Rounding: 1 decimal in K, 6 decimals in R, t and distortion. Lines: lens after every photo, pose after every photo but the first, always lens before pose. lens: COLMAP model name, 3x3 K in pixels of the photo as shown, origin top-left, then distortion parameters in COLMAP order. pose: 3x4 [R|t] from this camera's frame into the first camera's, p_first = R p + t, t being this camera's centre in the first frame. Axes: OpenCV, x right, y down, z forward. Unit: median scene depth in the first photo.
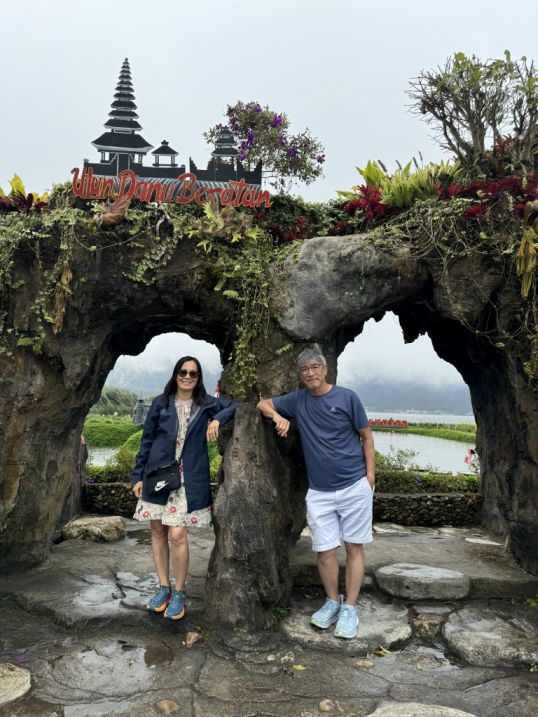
lens RADIAL K [[503.0, 0, 268.8], [0, 503.0, 360.2], [0, 0, 1]] dist [0.005986, -0.017581]
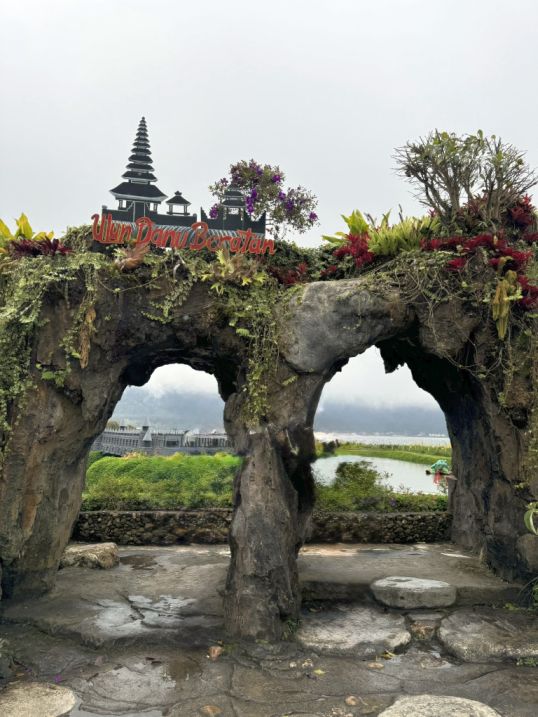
lens RADIAL K [[503.0, 0, 268.9], [0, 503.0, 357.7], [0, 0, 1]] dist [0.005986, -0.017581]
pose [[0.996072, 0.000519, 0.088541, -0.112878], [0.003968, 0.998717, -0.050493, -0.019694], [-0.088453, 0.050646, 0.994792, -0.098215]]
